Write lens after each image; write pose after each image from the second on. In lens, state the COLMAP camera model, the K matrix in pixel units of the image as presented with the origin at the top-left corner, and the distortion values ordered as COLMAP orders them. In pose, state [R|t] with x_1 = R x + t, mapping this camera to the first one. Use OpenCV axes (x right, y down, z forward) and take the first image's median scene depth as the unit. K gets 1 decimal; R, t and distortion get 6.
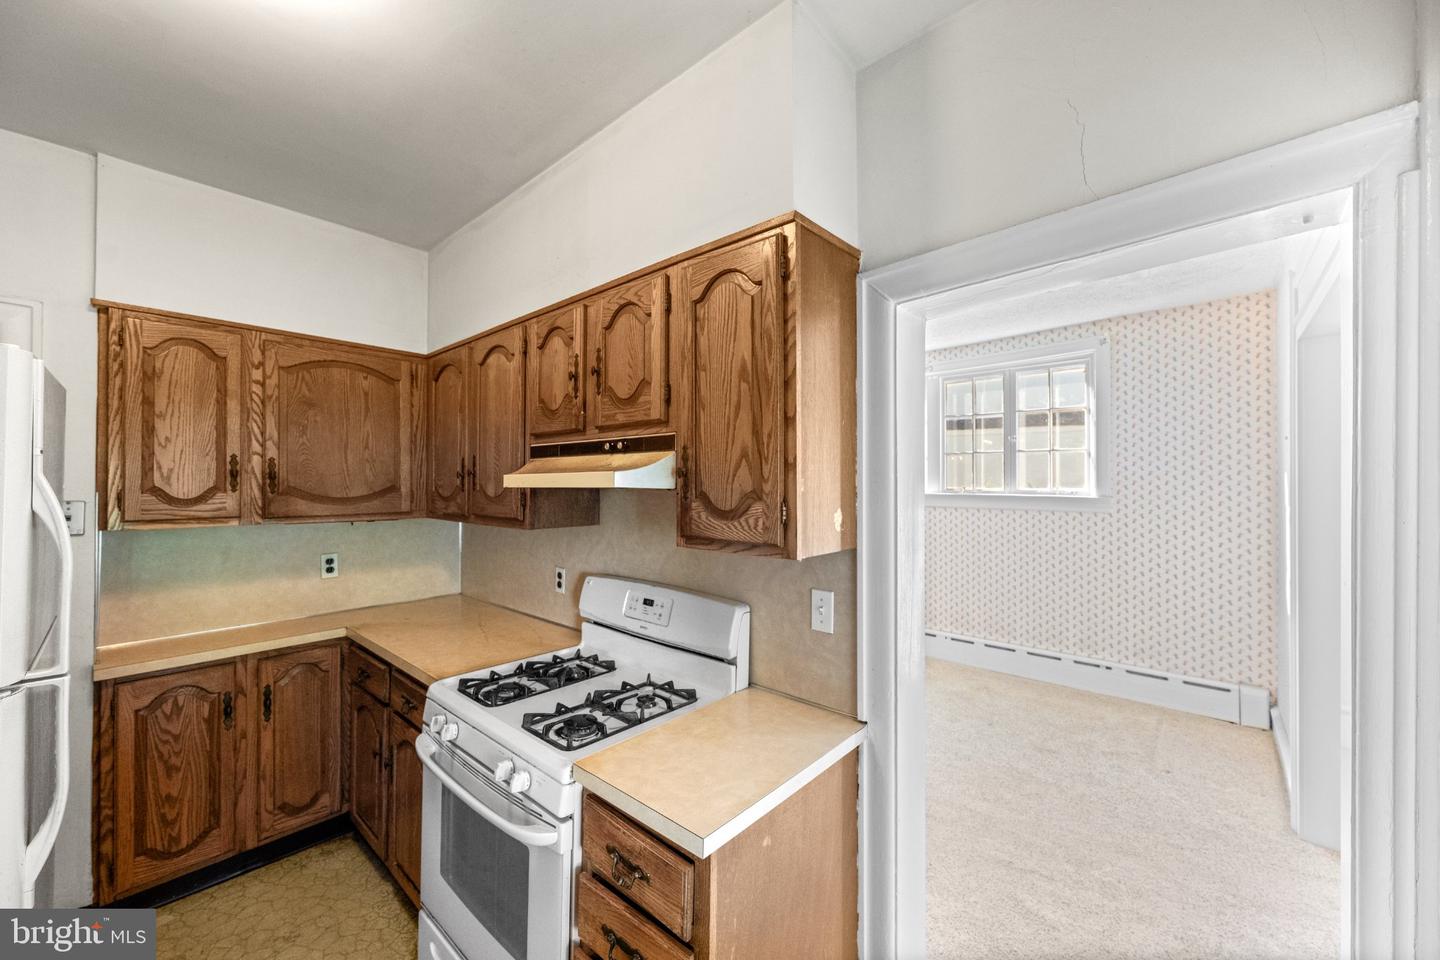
lens RADIAL K [[567.1, 0, 713.1], [0, 567.1, 473.9], [0, 0, 1]] dist [-0.003841, -0.000451]
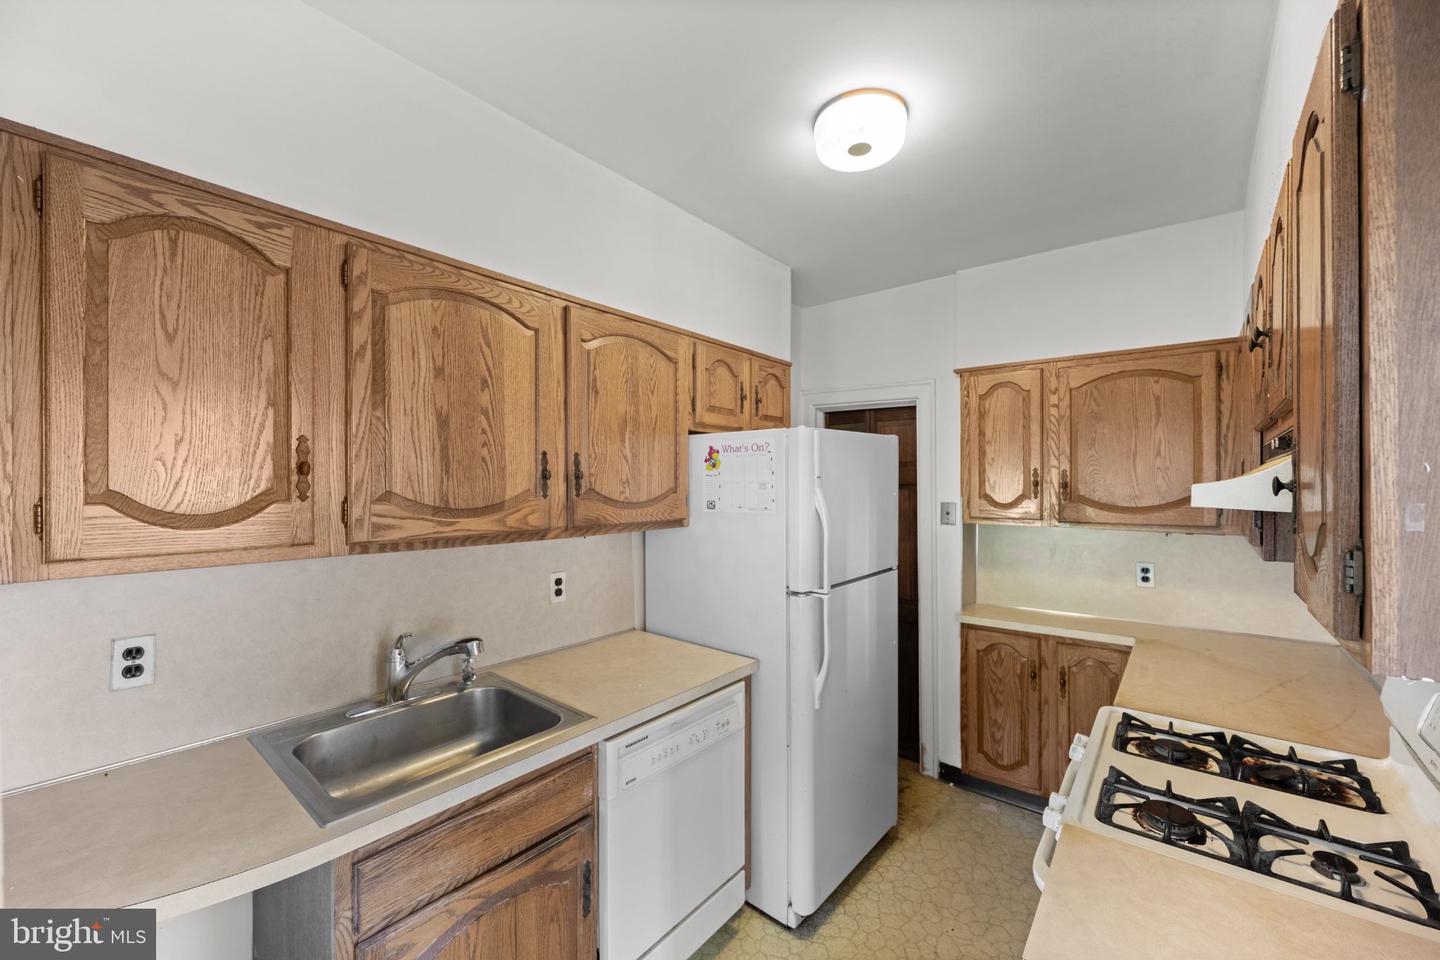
lens RADIAL K [[567.1, 0, 713.4], [0, 567.1, 485.4], [0, 0, 1]] dist [-0.003841, -0.000451]
pose [[0.052986, 0.003456, -0.998589, 0.344333], [0.014377, 0.999888, 0.004224, -0.012503], [0.998492, -0.014581, 0.052930, 0.242070]]
